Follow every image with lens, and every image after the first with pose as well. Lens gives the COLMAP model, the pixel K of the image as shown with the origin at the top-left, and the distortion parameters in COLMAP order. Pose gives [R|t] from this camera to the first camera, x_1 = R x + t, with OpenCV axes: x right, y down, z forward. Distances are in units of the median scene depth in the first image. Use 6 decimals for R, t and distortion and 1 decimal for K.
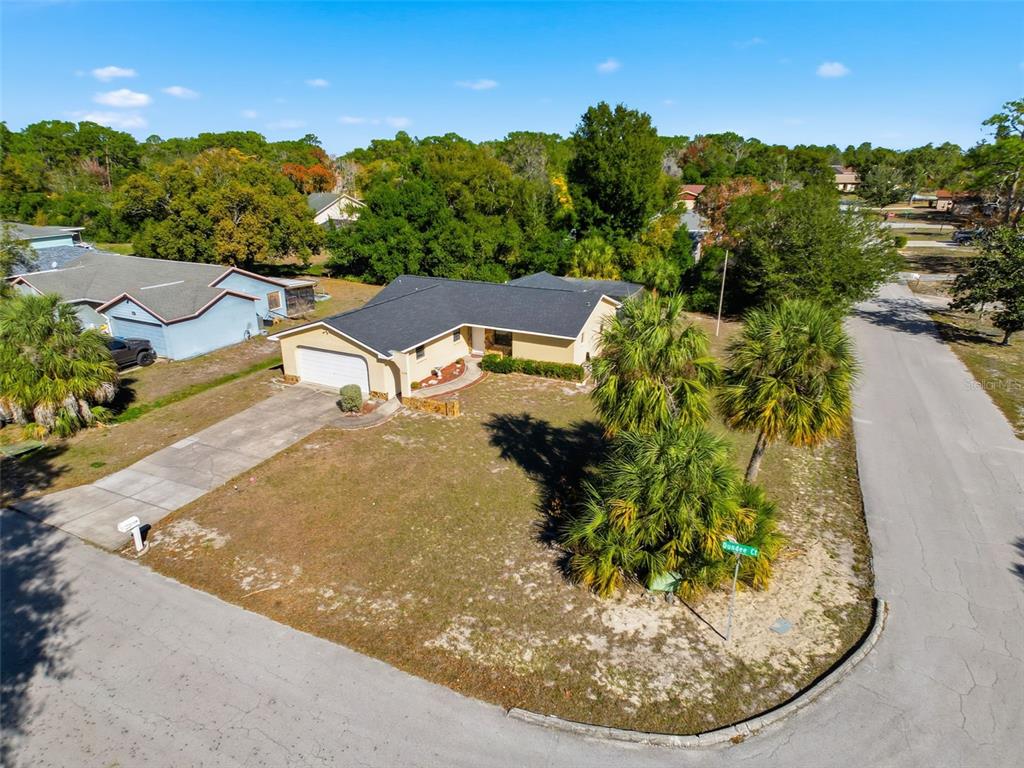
lens RADIAL K [[600.8, 0, 512.0], [0, 600.8, 384.0], [0, 0, 1]] dist [0.018306, -0.018380]
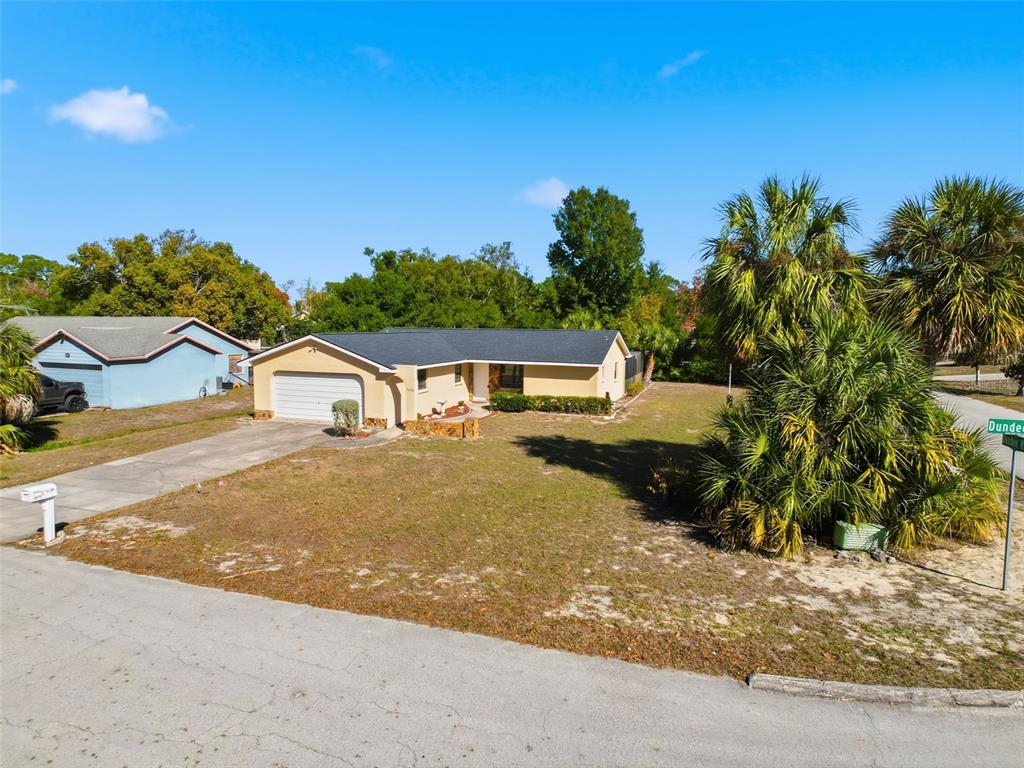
lens RADIAL K [[600.8, 0, 512.0], [0, 600.8, 384.0], [0, 0, 1]] dist [0.018306, -0.018380]
pose [[0.995506, -0.003025, 0.094655, -0.123499], [0.026205, 0.969264, -0.244624, 0.187733], [-0.091006, 0.246005, 0.964987, 0.194505]]
